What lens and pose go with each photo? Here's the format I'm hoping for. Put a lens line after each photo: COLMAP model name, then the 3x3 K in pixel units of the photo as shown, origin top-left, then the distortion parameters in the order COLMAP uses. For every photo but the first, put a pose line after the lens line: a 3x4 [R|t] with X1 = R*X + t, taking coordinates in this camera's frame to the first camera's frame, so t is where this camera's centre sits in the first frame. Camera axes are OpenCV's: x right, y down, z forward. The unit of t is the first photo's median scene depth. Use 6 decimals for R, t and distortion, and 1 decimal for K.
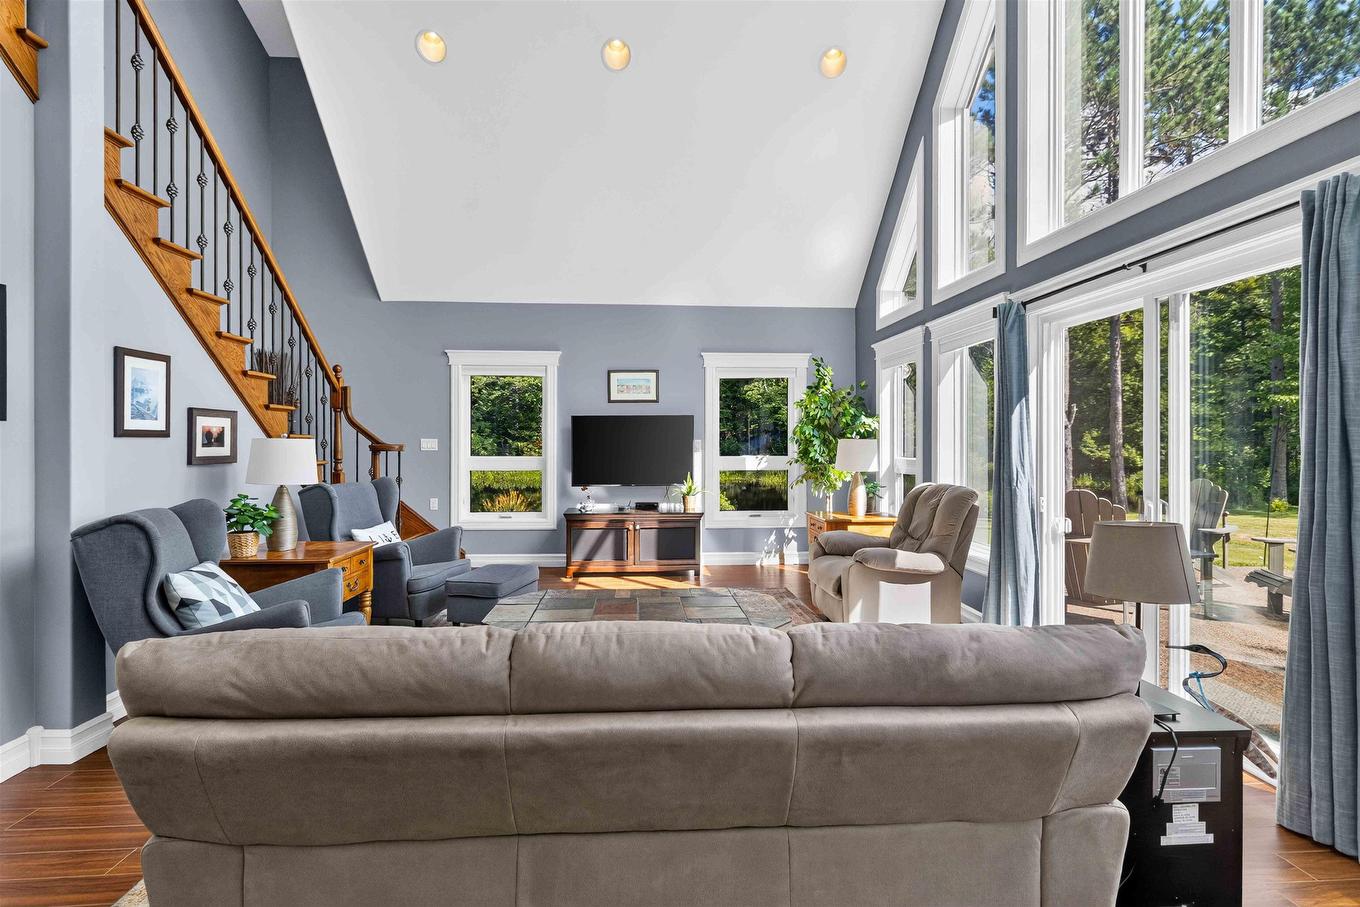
lens RADIAL K [[636.7, 0, 677.1], [0, 636.7, 447.4], [0, 0, 1]] dist [-0.001351, 0.000353]
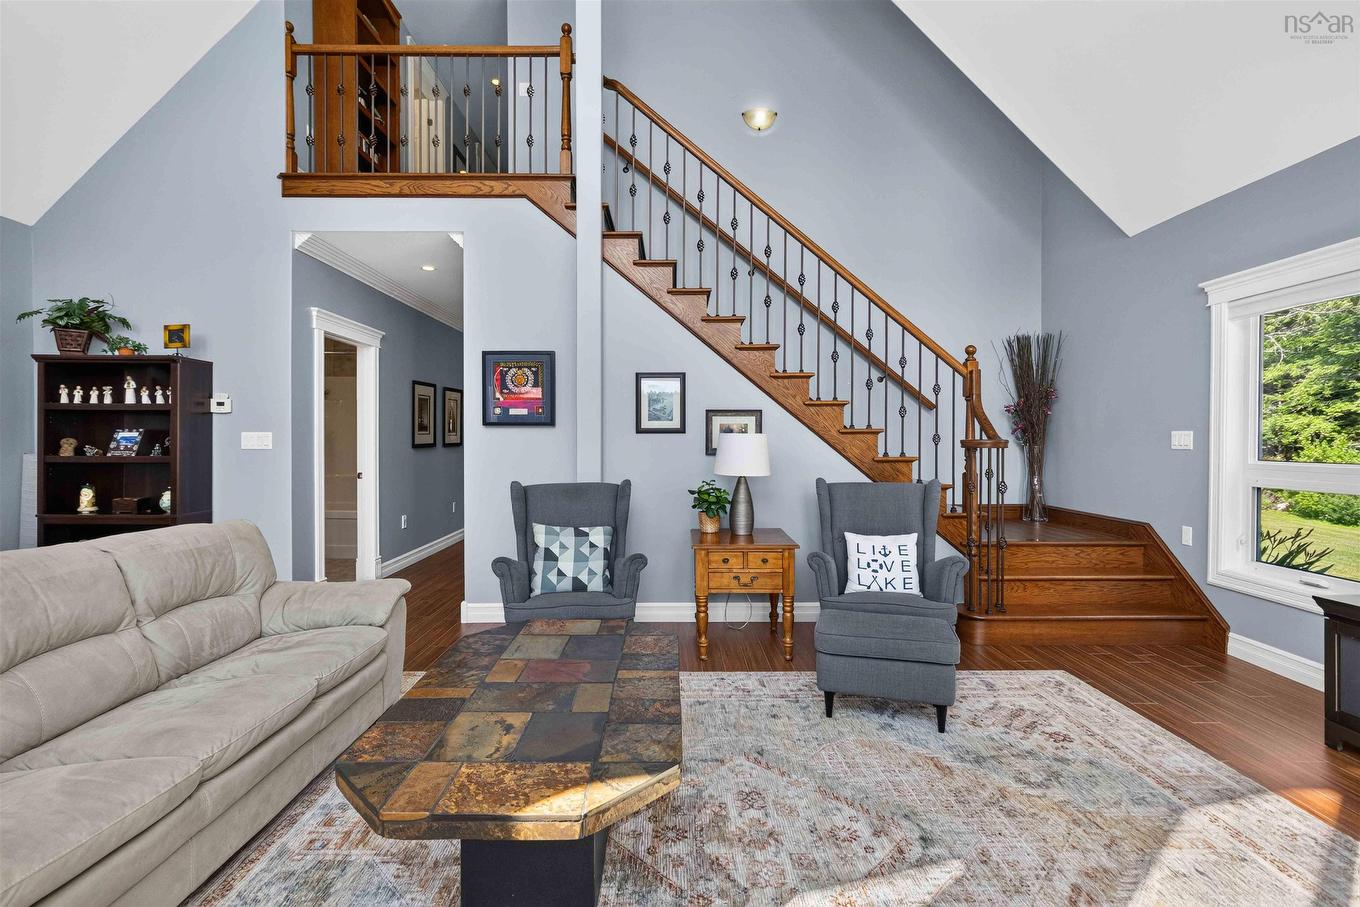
lens RADIAL K [[628.5, 0, 669.8], [0, 628.5, 443.0], [0, 0, 1]] dist [0.002603, -0.000107]
pose [[-0.069243, 0.005556, -0.997584, 0.335380], [-0.007677, 0.999952, 0.006102, -0.001880], [0.997570, 0.008081, -0.069197, 0.674760]]
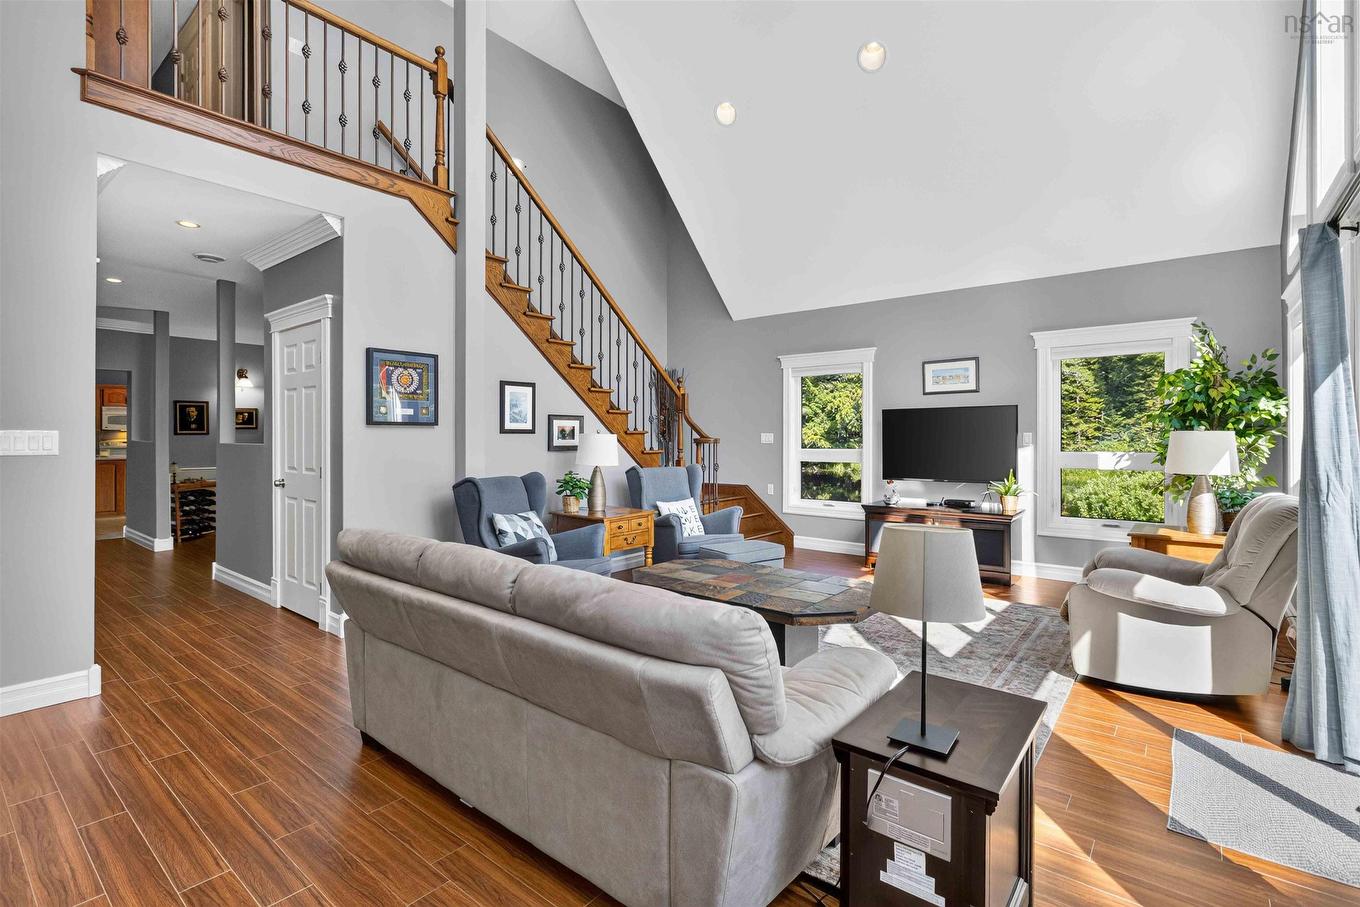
lens RADIAL K [[636.7, 0, 672.0], [0, 636.7, 442.8], [0, 0, 1]] dist [-0.001351, 0.000353]
pose [[0.727458, 0.005432, -0.686130, 0.356734], [-0.003349, 0.999985, 0.004366, -0.000250], [0.686144, -0.000879, 0.727465, 0.041624]]
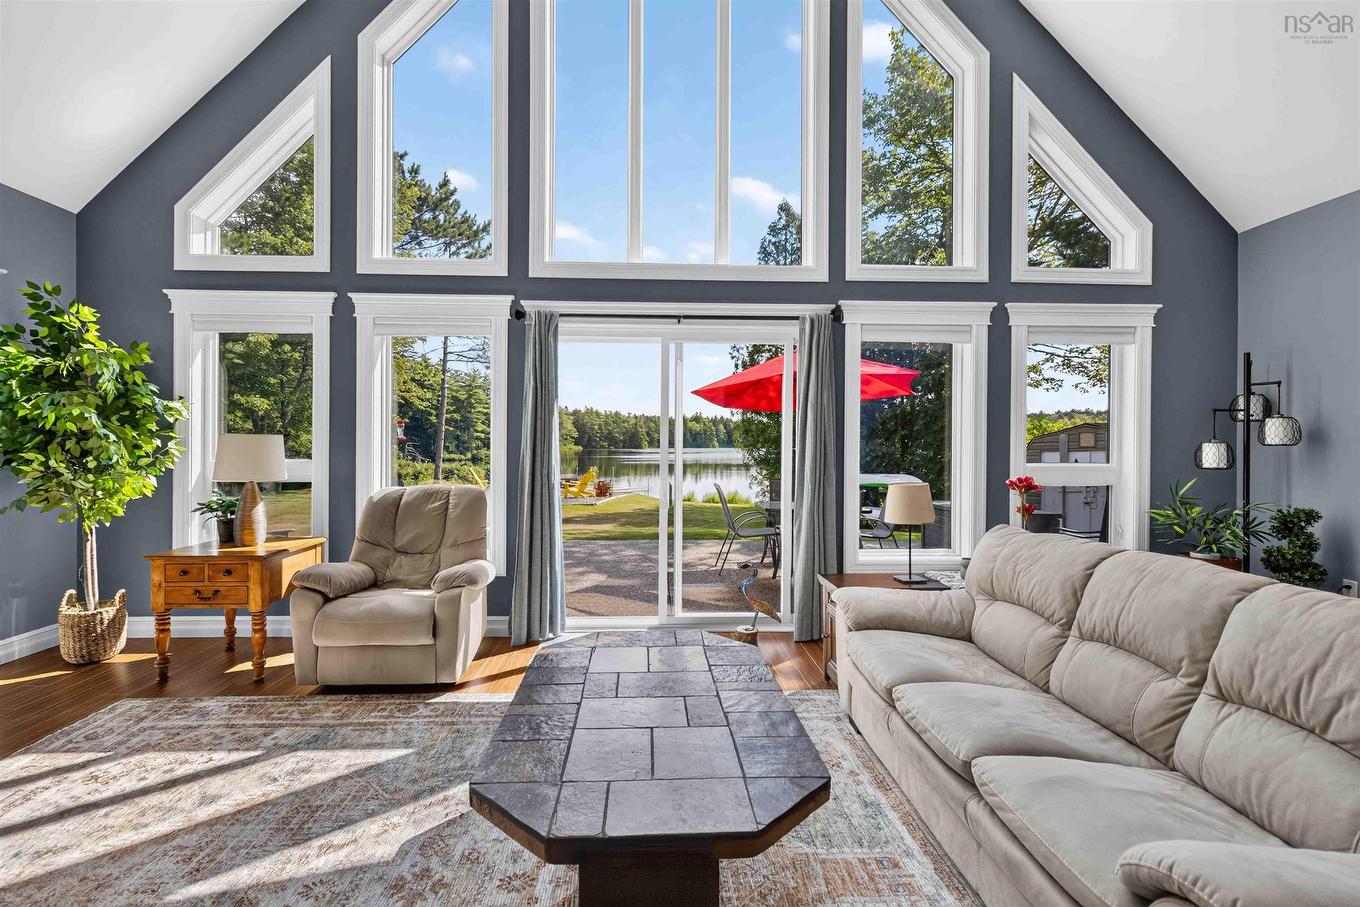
lens RADIAL K [[636.7, 0, 673.3], [0, 636.7, 445.6], [0, 0, 1]] dist [-0.001351, 0.000353]
pose [[0.022434, -0.004113, 0.999740, -0.404288], [0.000883, 0.999991, 0.004094, -0.002472], [-0.999748, 0.000791, 0.022437, 0.555538]]
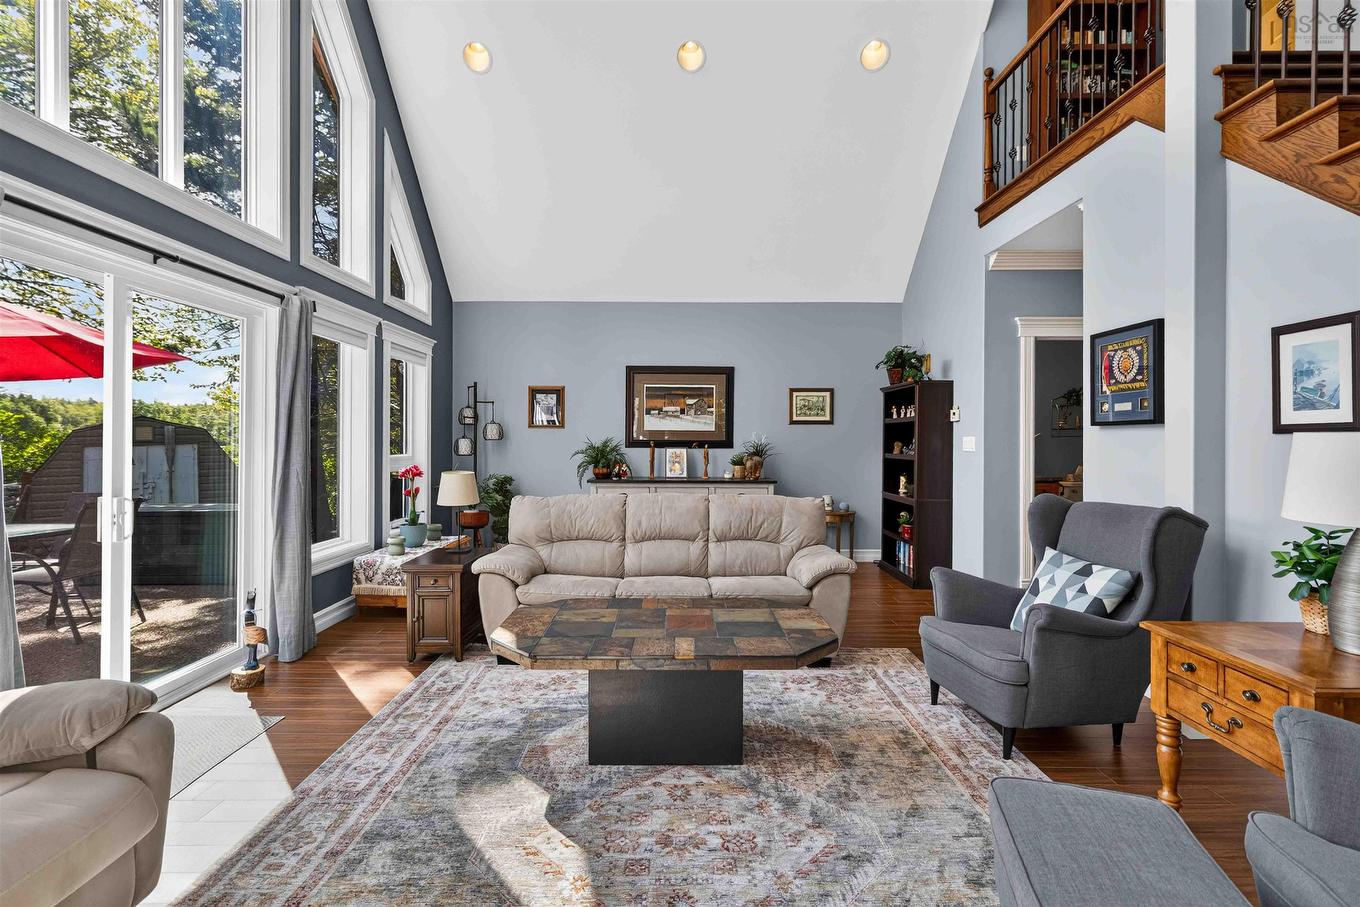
lens RADIAL K [[636.7, 0, 671.9], [0, 636.7, 442.4], [0, 0, 1]] dist [-0.001351, 0.000353]
pose [[-0.997150, -0.002853, 0.075393, -0.080208], [-0.002162, 0.999955, 0.009255, -0.006062], [-0.075416, 0.009065, -0.997111, 1.092265]]
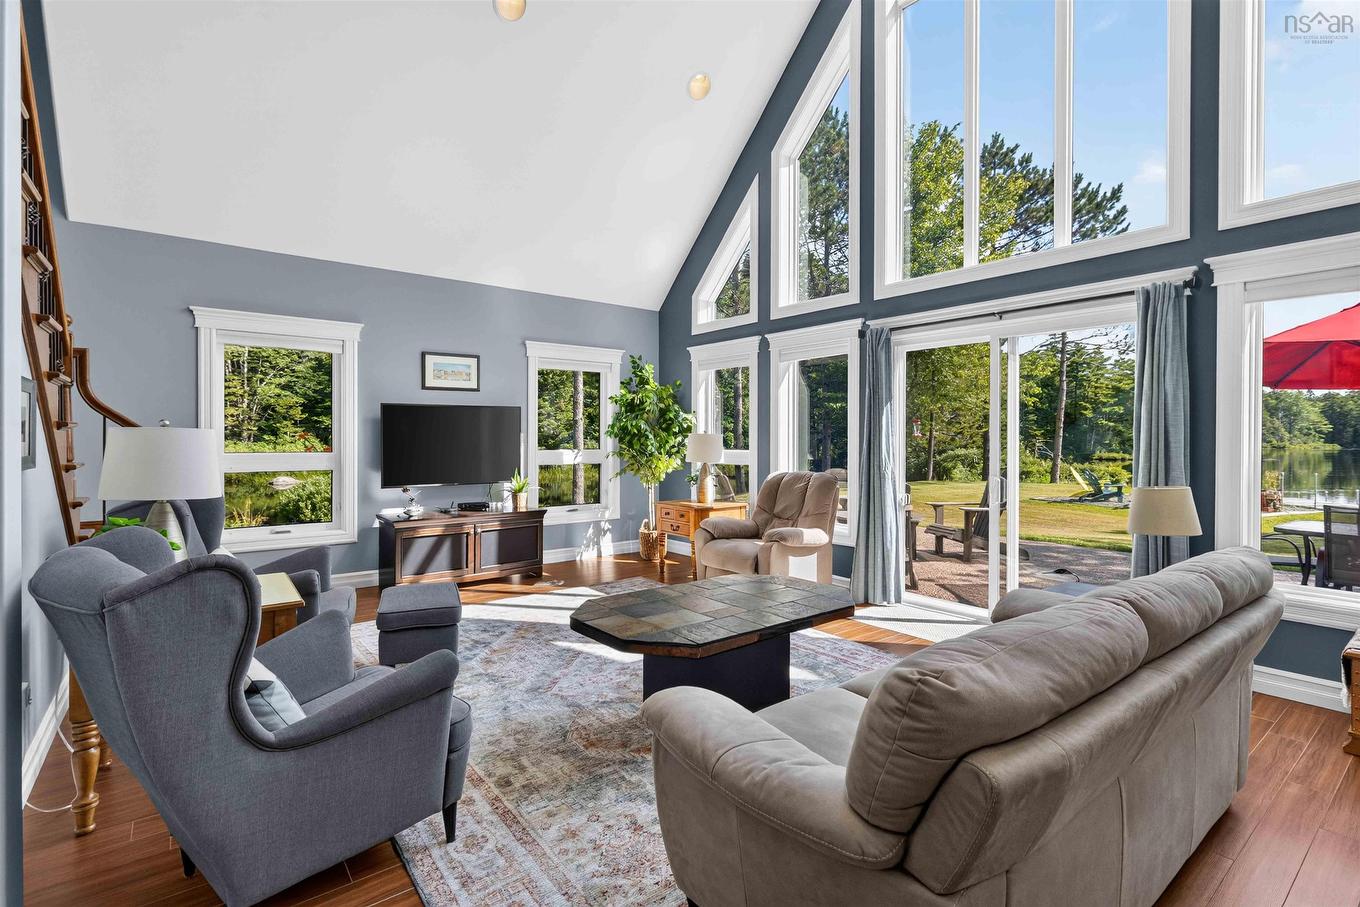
lens RADIAL K [[636.7, 0, 677.7], [0, 636.7, 442.2], [0, 0, 1]] dist [-0.001351, 0.000353]
pose [[0.827542, -0.002258, 0.561399, -0.390310], [0.000972, 0.999996, 0.002589, -0.000490], [-0.561403, -0.001597, 0.827541, 0.121047]]
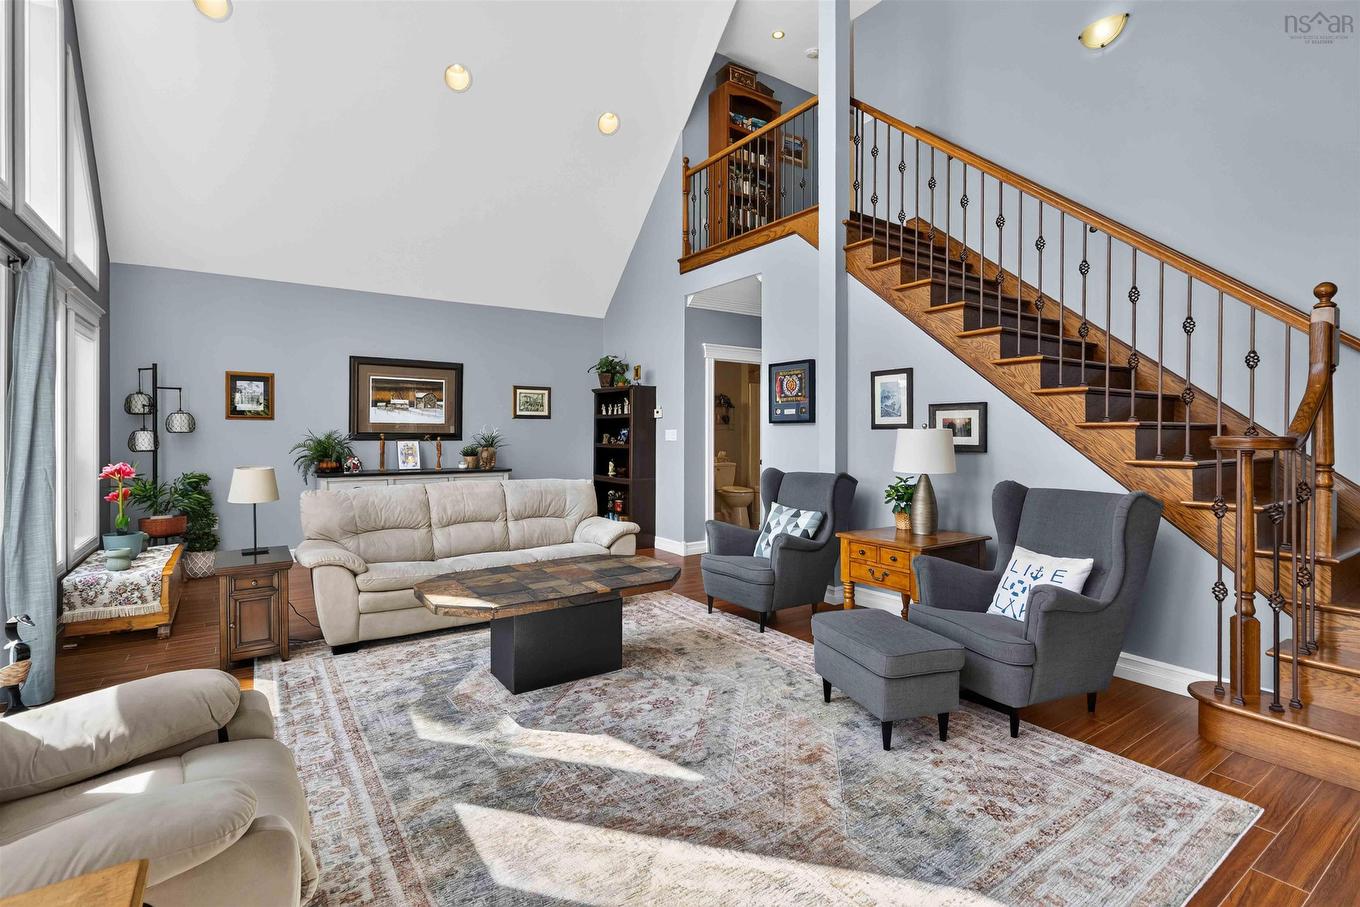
lens RADIAL K [[636.7, 0, 672.6], [0, 636.7, 435.5], [0, 0, 1]] dist [-0.001351, 0.000353]
pose [[-0.865821, 0.000673, -0.500353, 0.189621], [-0.004501, 0.999948, 0.009132, -0.007334], [0.500333, 0.010159, -0.865773, 1.208843]]
